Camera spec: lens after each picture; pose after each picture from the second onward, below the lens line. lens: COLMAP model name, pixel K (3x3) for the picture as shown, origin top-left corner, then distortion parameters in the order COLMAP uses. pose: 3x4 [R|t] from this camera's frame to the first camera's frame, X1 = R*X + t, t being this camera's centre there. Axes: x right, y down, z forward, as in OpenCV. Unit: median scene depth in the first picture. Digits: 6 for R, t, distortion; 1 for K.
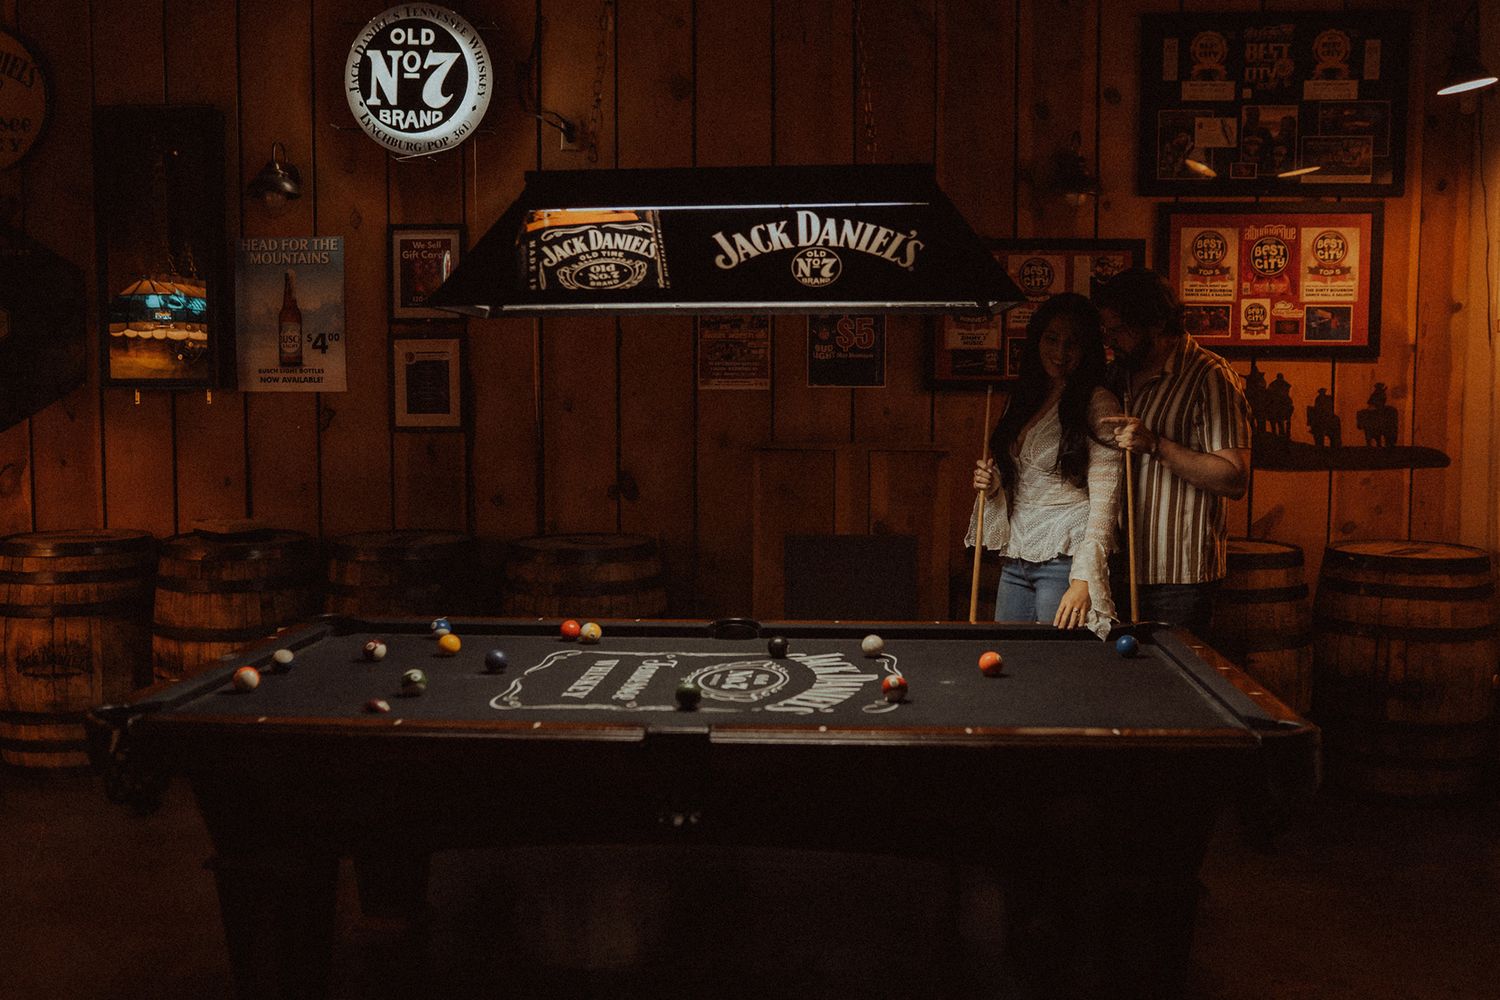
lens RADIAL K [[1418.3, 0, 748.6], [0, 1418.3, 450.5], [0, 0, 1]] dist [-0.055222, 0.000000]
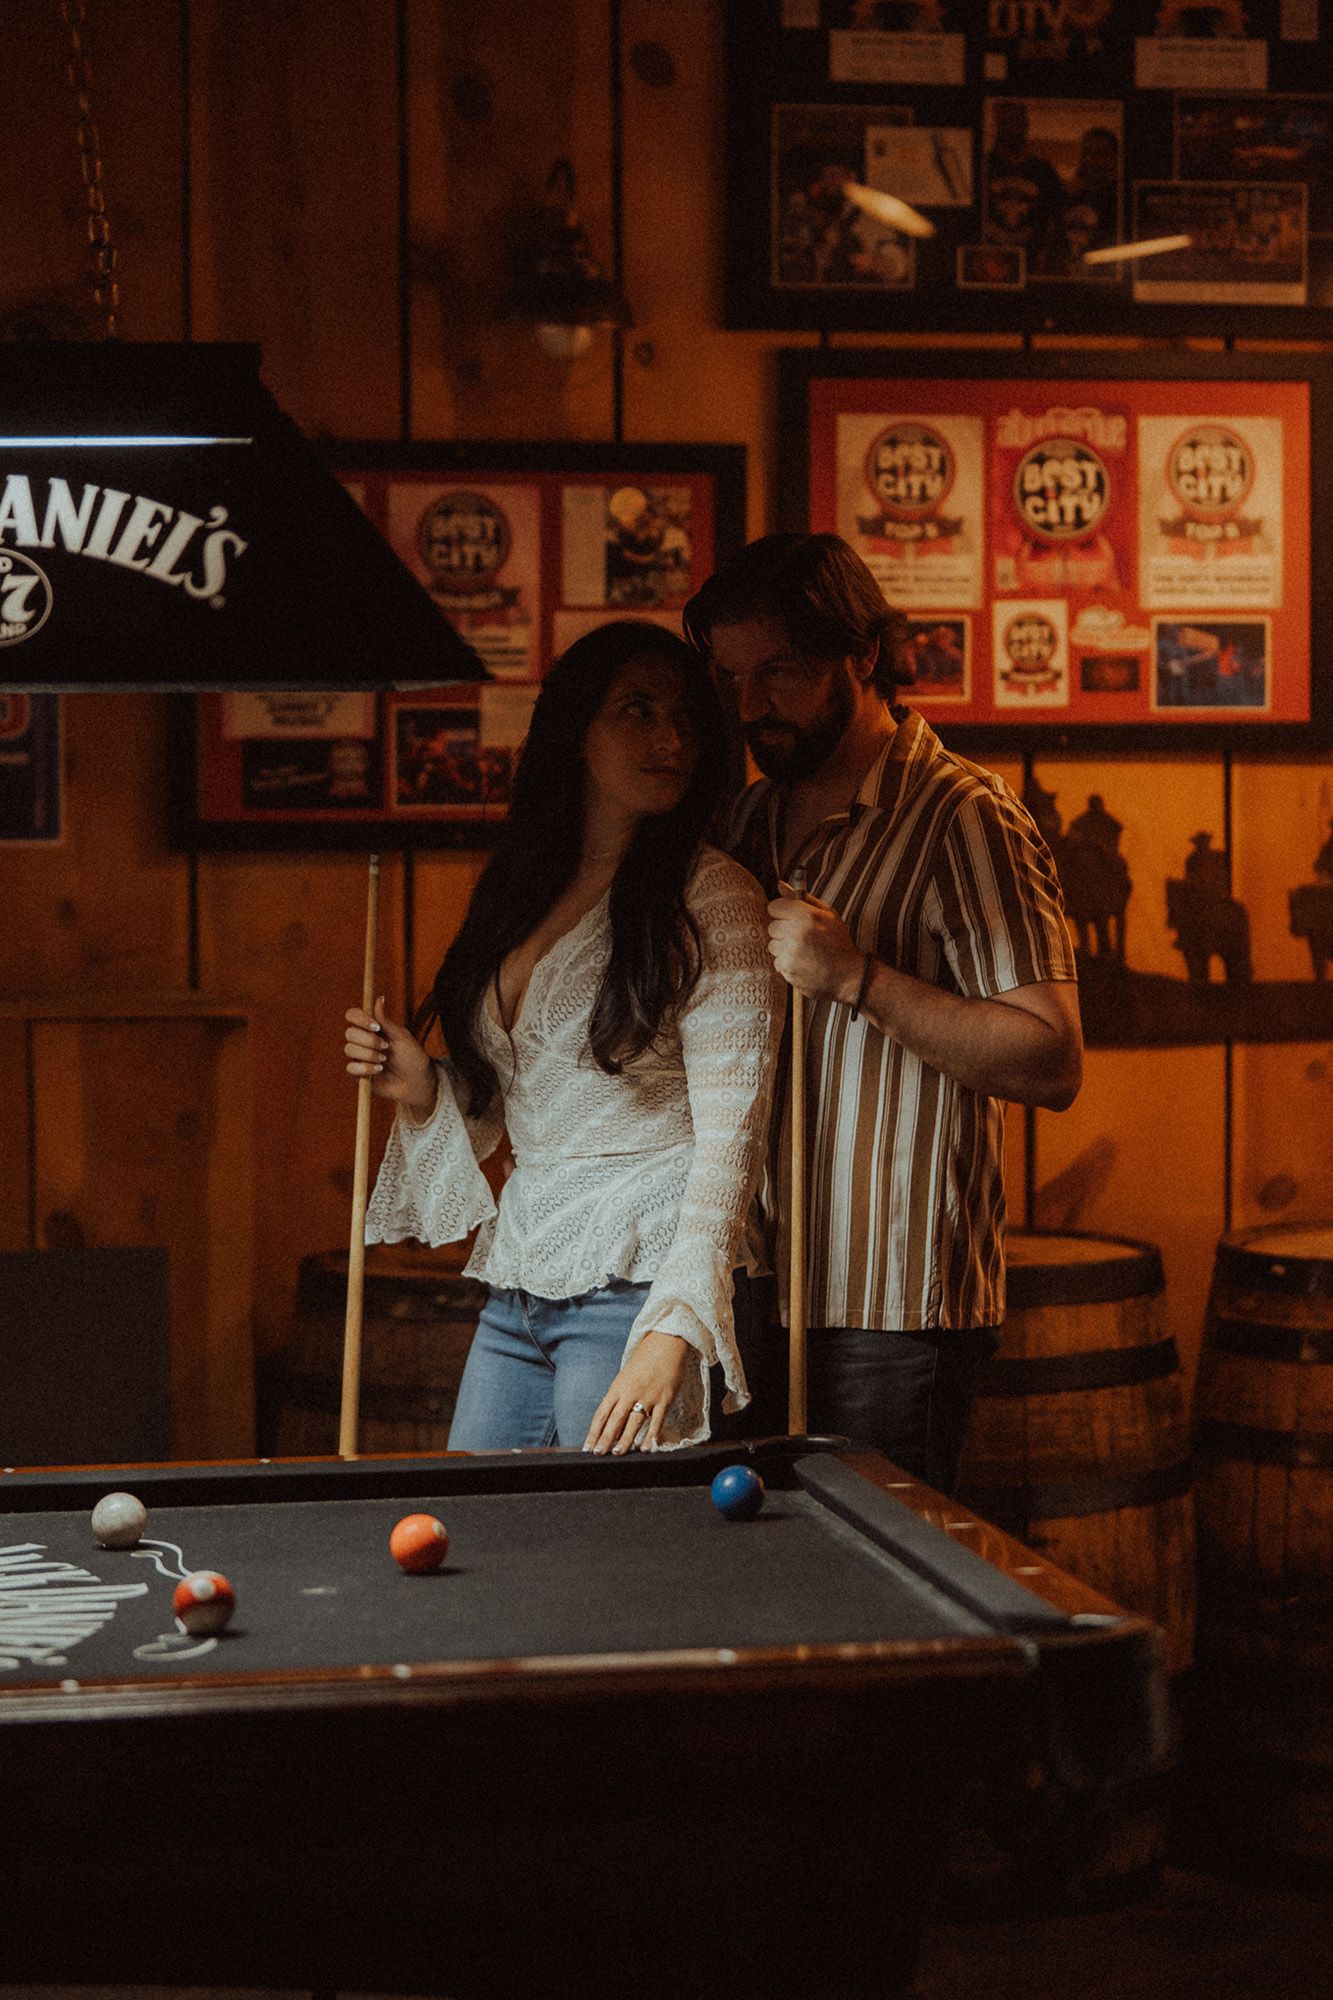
lens RADIAL K [[1891.1, 0, 667.1], [0, 1891.1, 993.5], [0, 0, 1]] dist [-0.055222, 0.000000]
pose [[0.978963, -0.010746, 0.203757, 0.154789], [0.021454, 0.998498, -0.050417, 0.022447], [-0.202909, 0.053728, 0.977722, 0.514108]]
